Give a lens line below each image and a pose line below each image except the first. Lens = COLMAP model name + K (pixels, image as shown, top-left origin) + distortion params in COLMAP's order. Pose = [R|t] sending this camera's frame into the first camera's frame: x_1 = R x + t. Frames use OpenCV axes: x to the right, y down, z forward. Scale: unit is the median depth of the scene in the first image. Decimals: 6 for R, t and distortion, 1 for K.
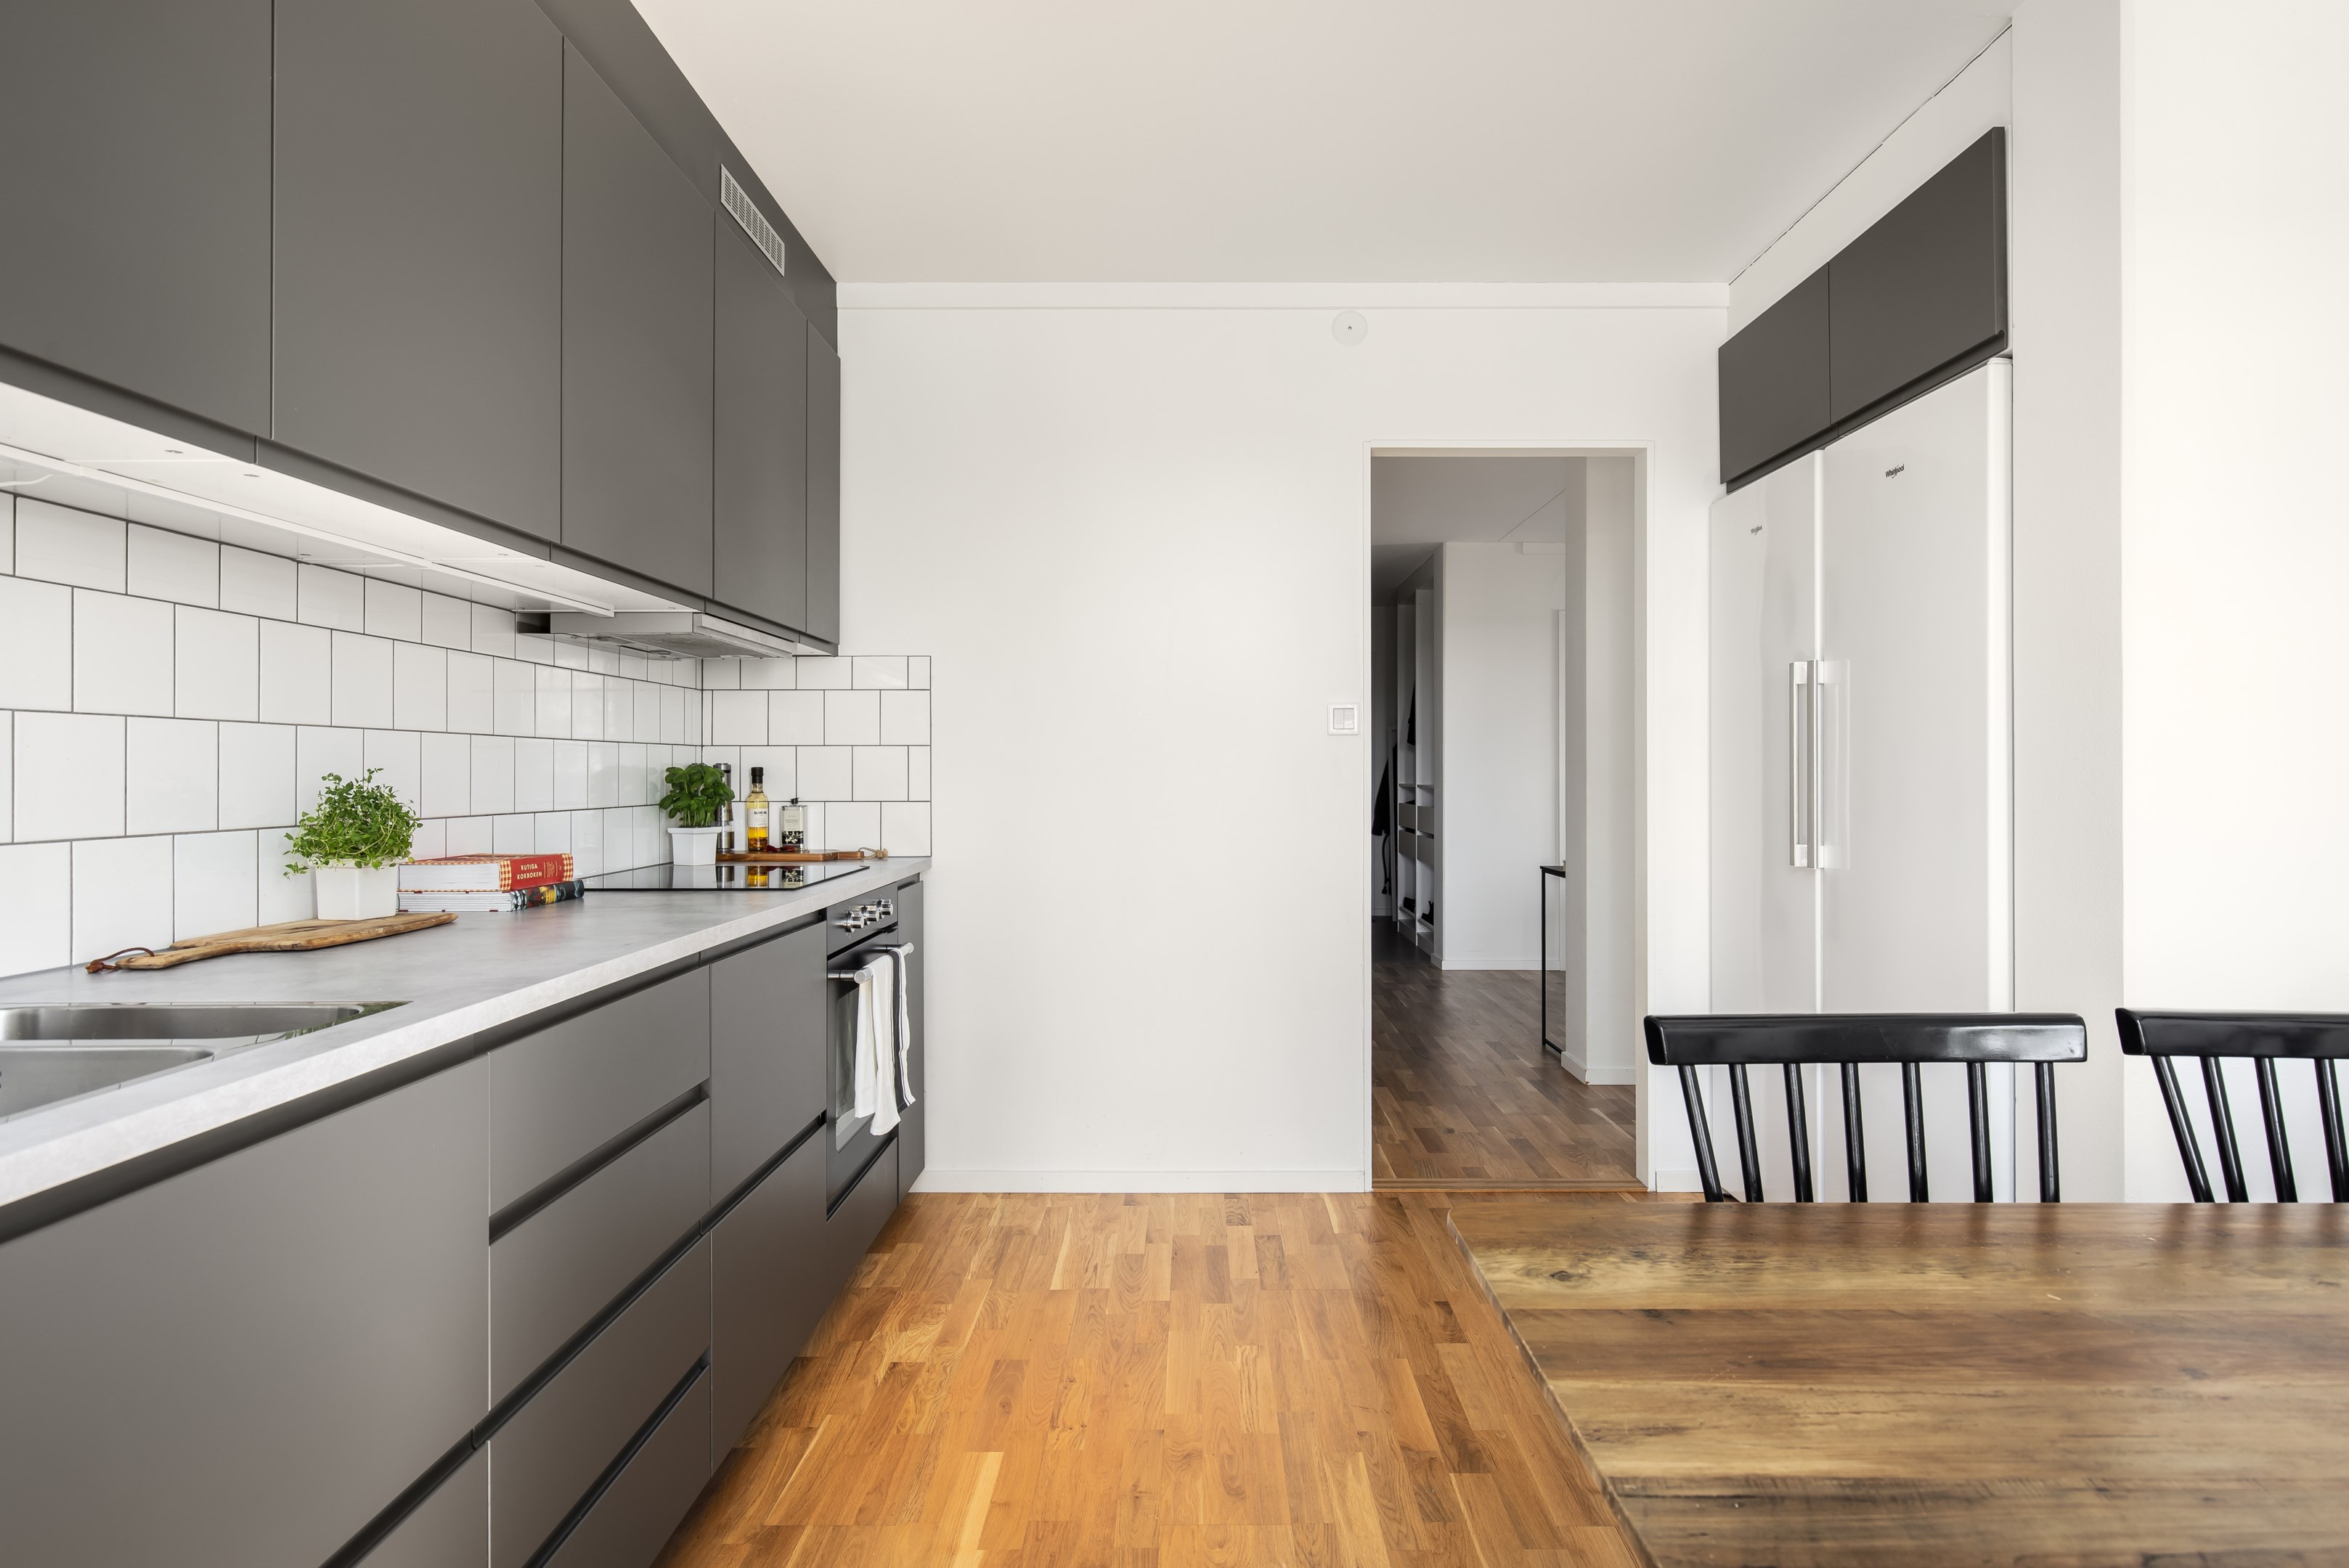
lens RADIAL K [[1293.9, 0, 1187.6], [0, 1293.9, 773.1], [0, 0, 1]] dist [0.020088, -0.006889]
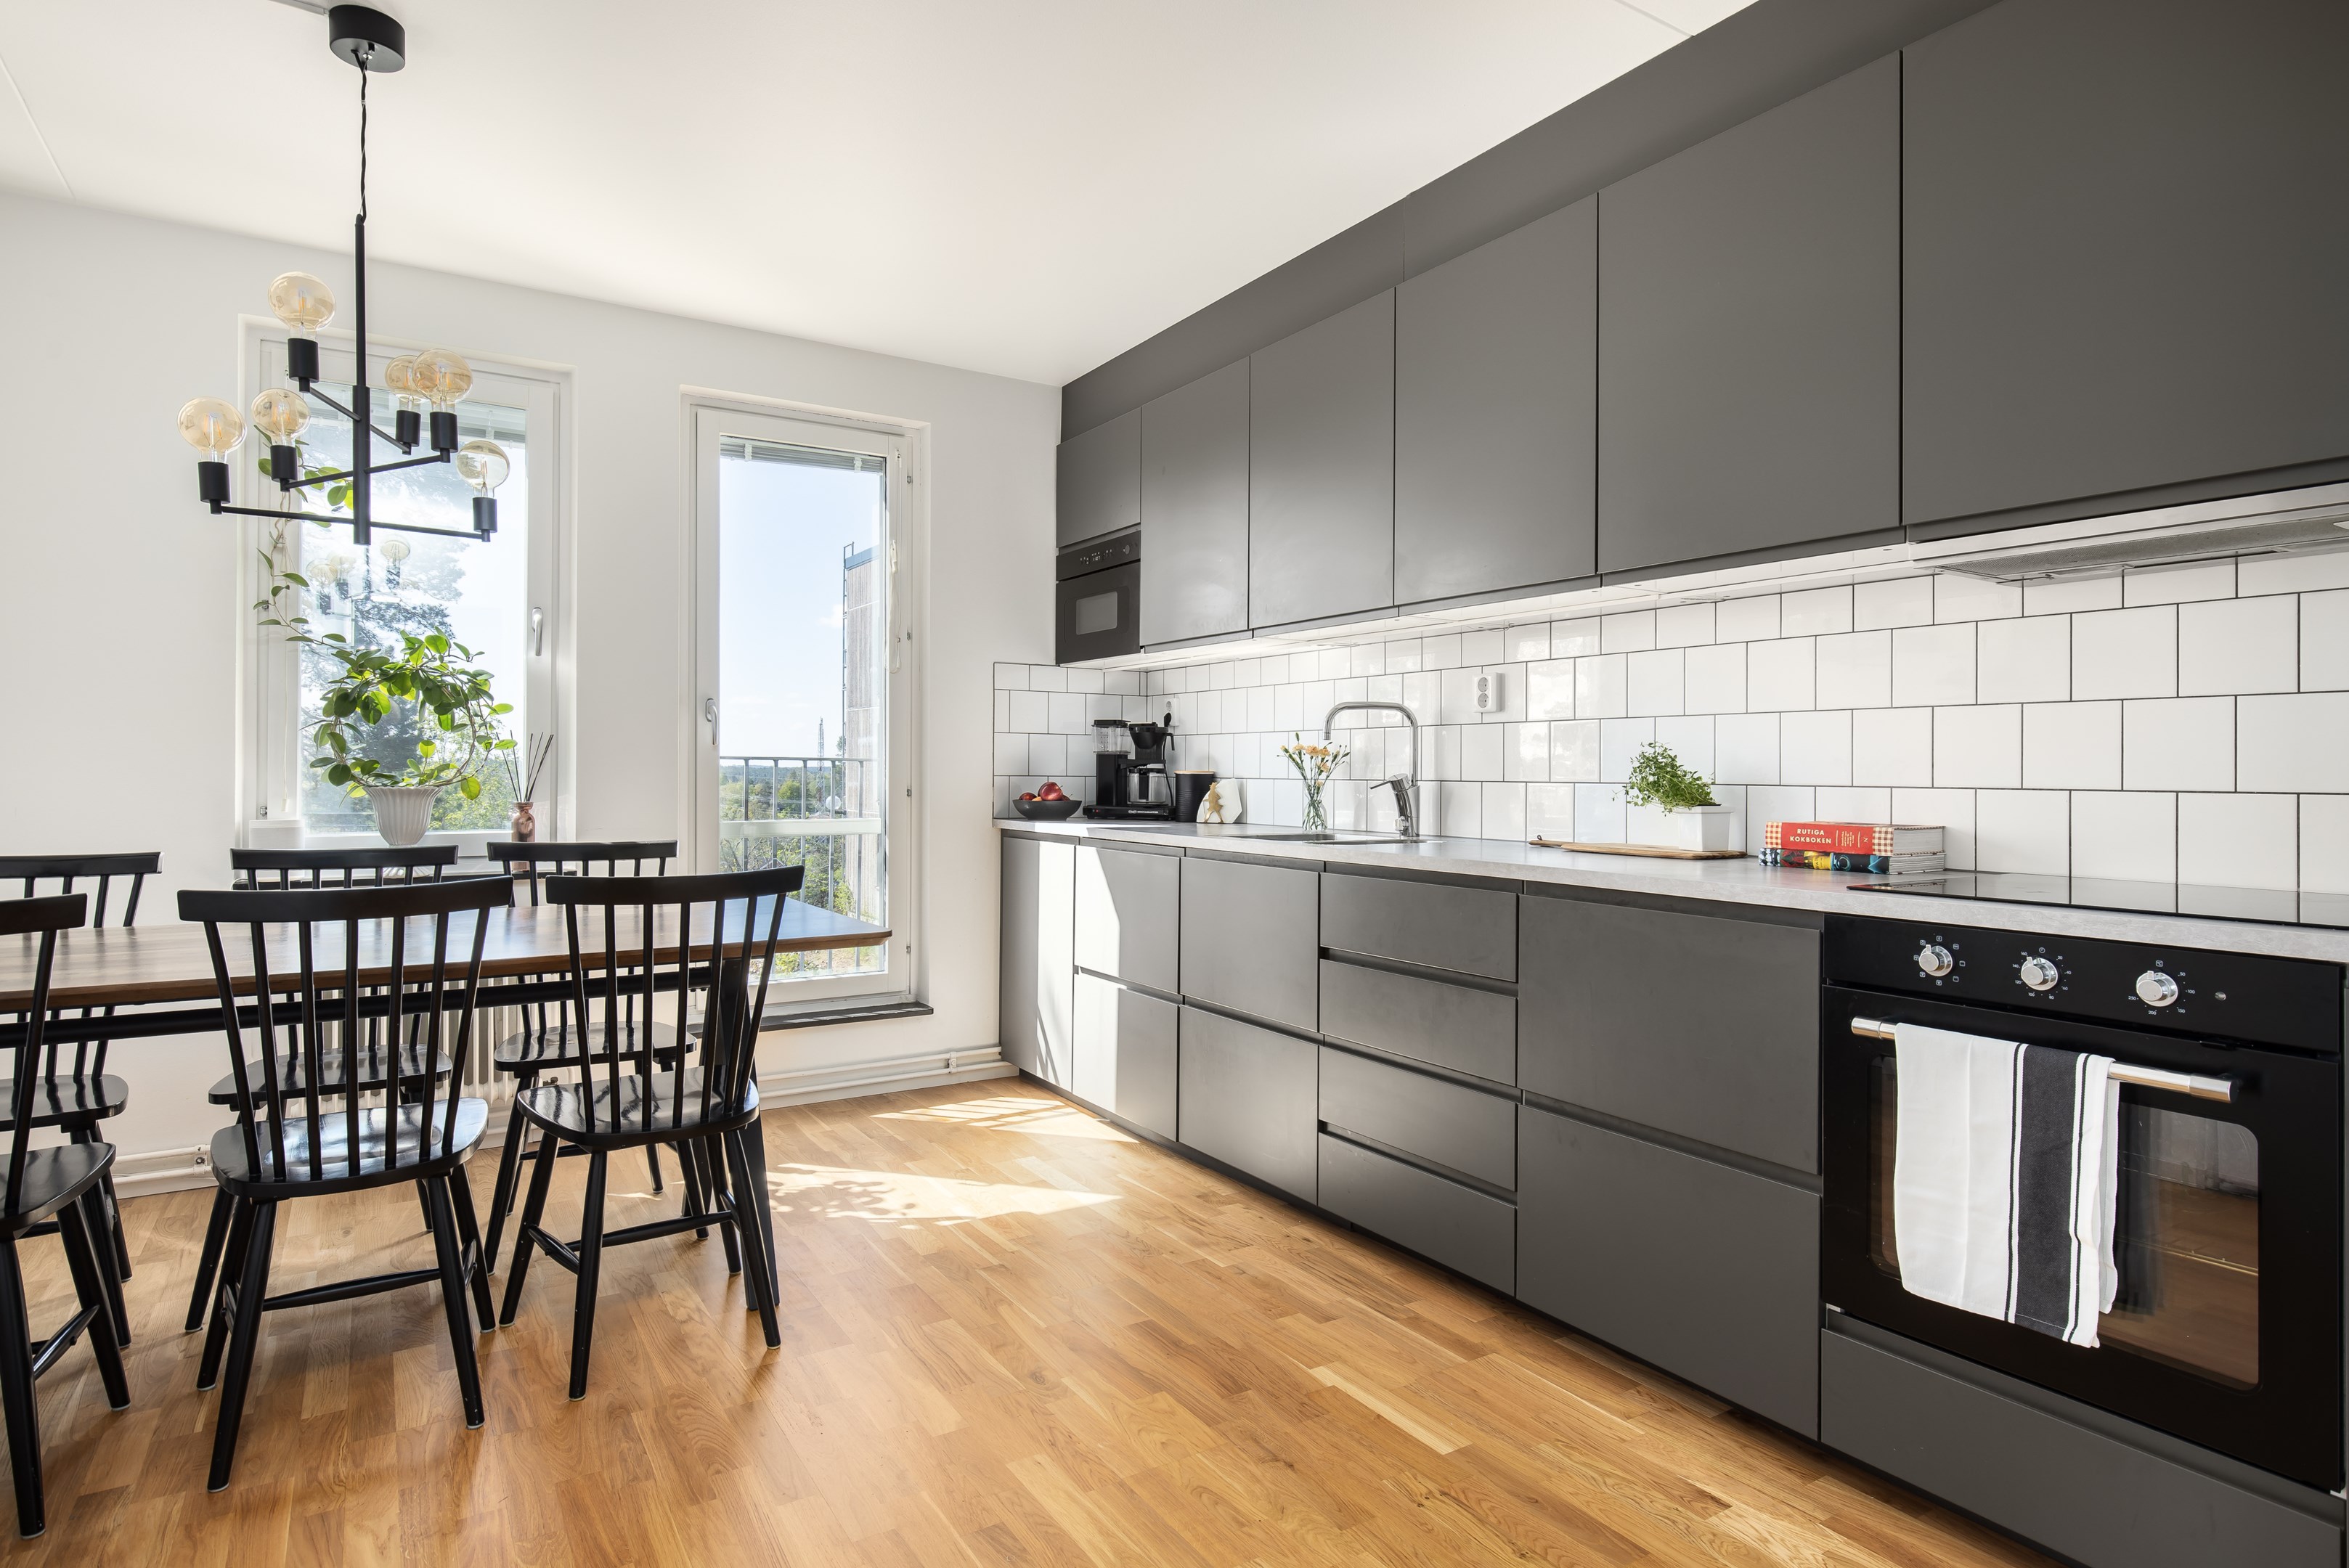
lens RADIAL K [[1293.9, 0, 1174.5], [0, 1293.9, 760.3], [0, 0, 1]] dist [0.020088, -0.006889]
pose [[-0.847890, -0.009280, -0.530092, 0.530585], [-0.003667, 0.999926, -0.011638, 0.028232], [0.530160, -0.007924, -0.847861, 1.700488]]
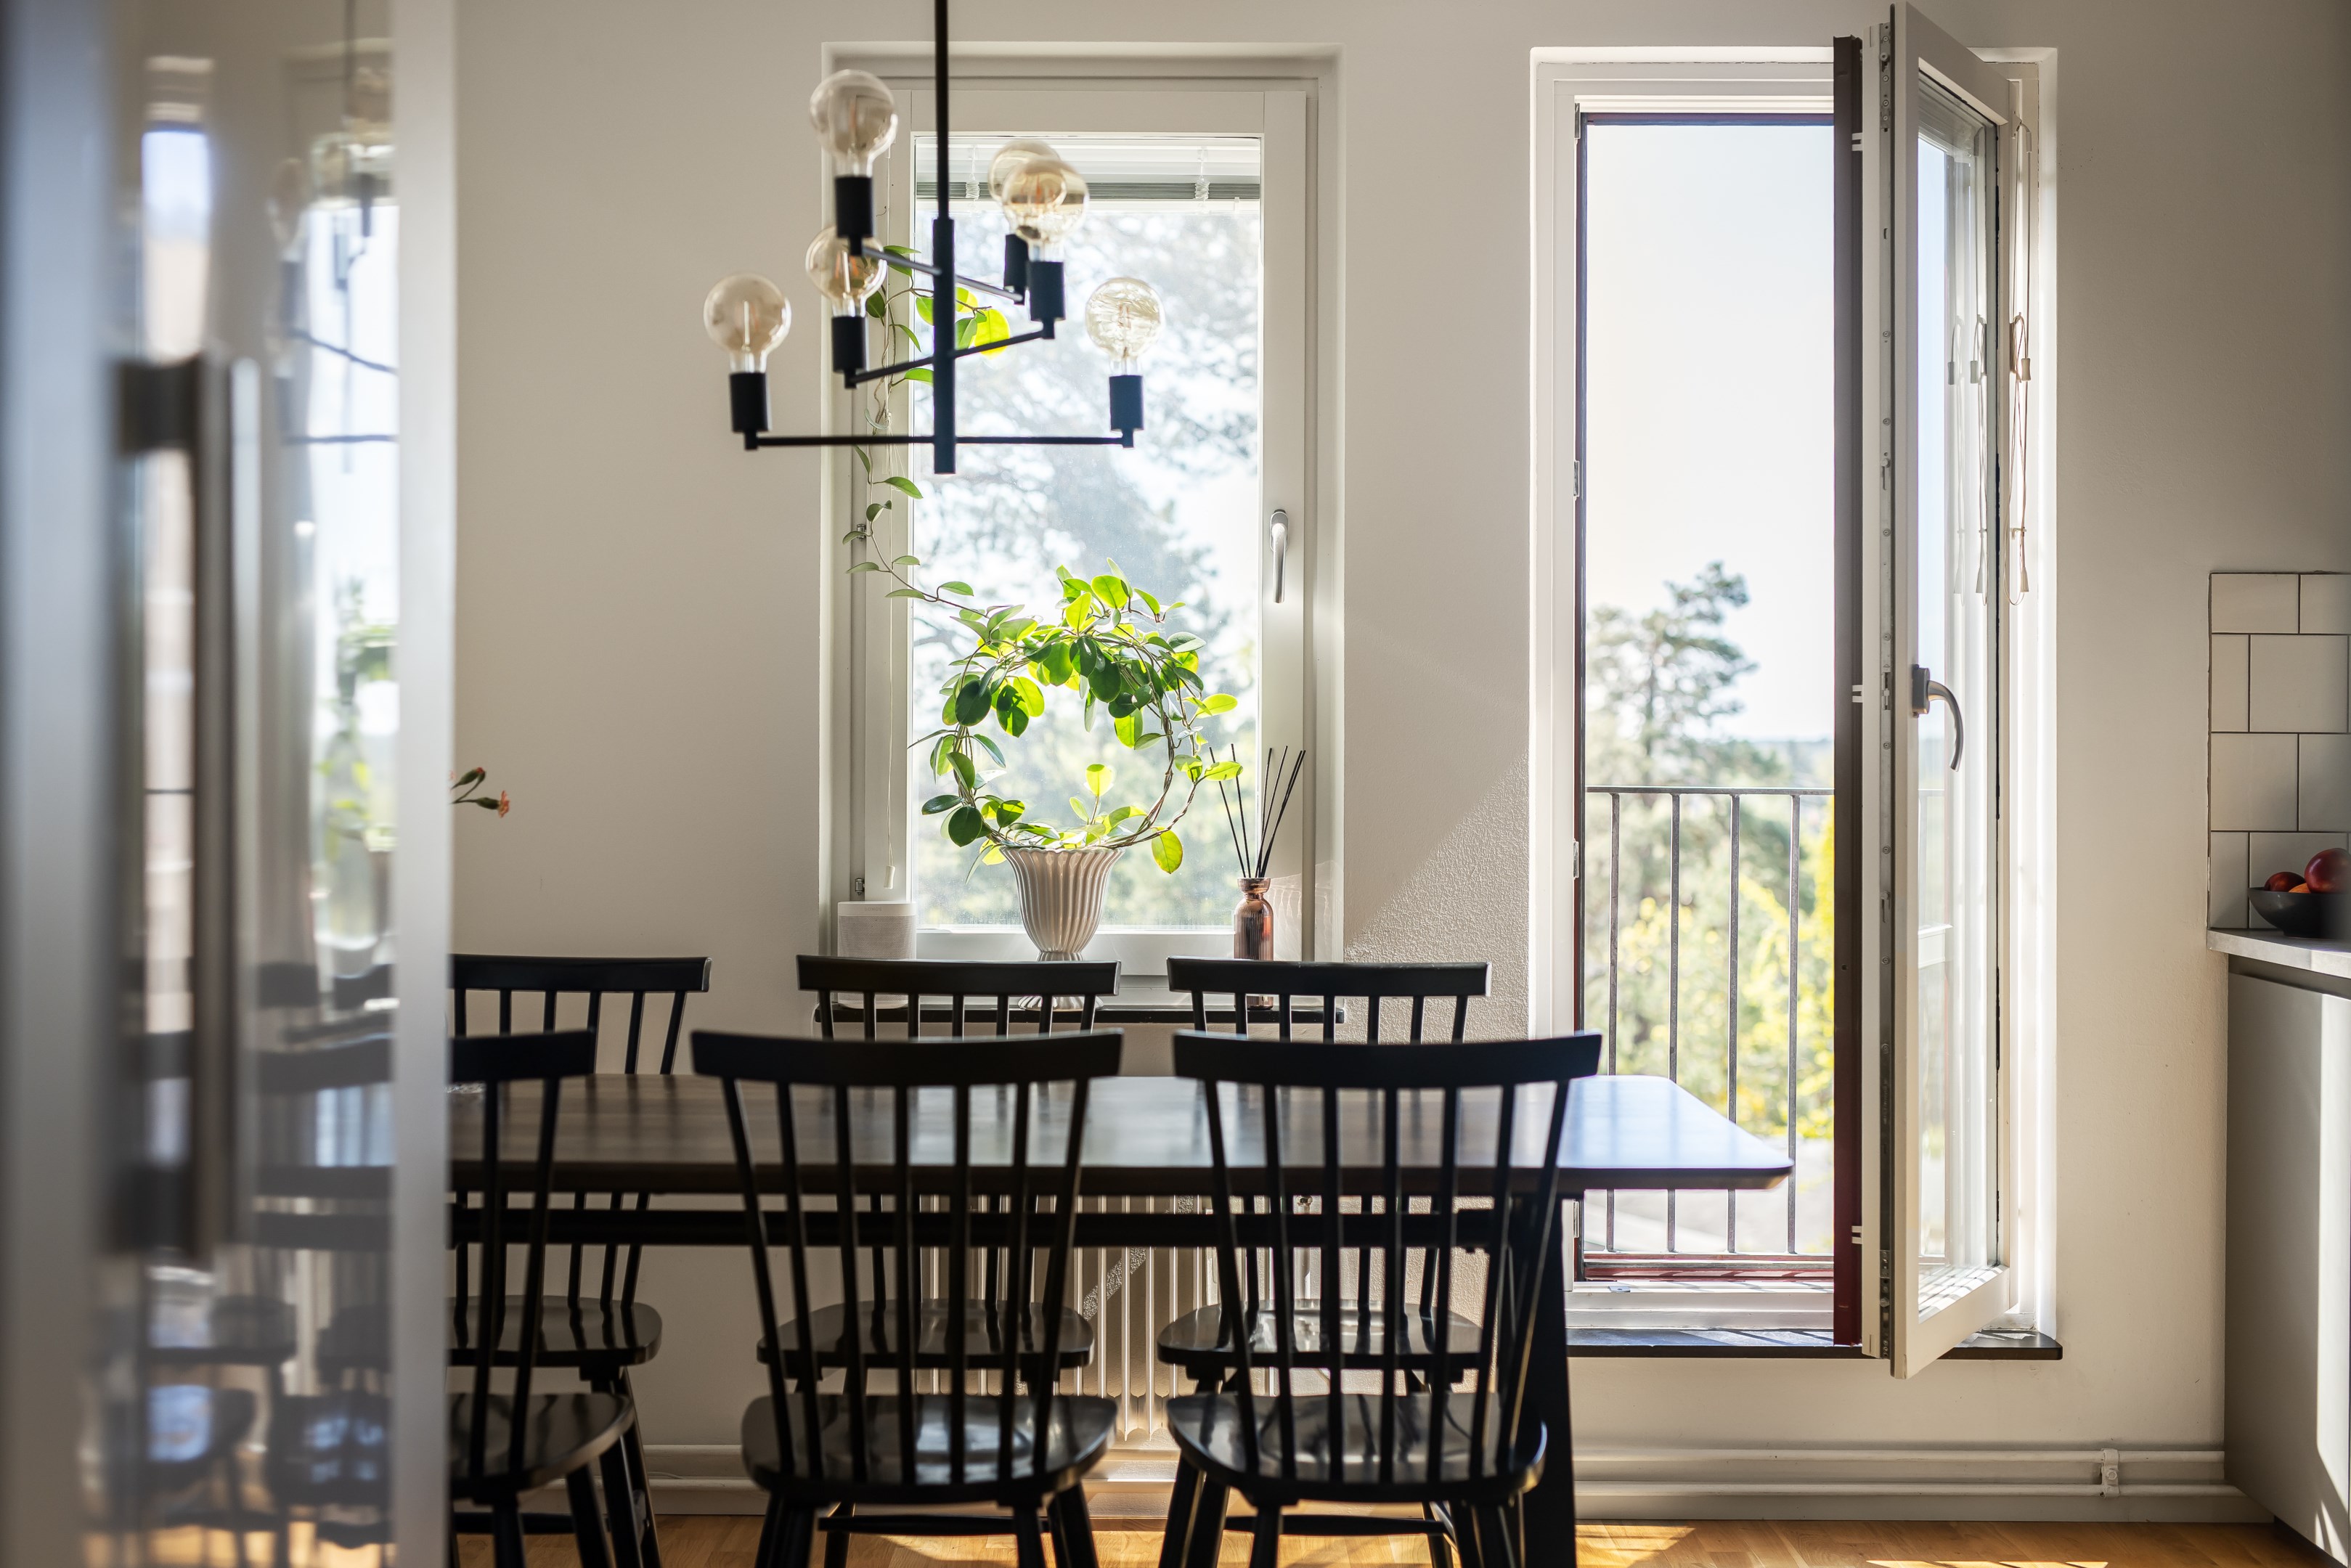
lens RADIAL K [[3365.3, 0, 1115.2], [0, 3365.3, 764.0], [0, 0, 1]] dist [0.008042, 0.000000]
pose [[-0.999846, -0.007261, 0.015968, 0.502793], [-0.007156, 0.999952, 0.006671, 0.015253], [-0.016016, 0.006555, -0.999850, 1.806383]]
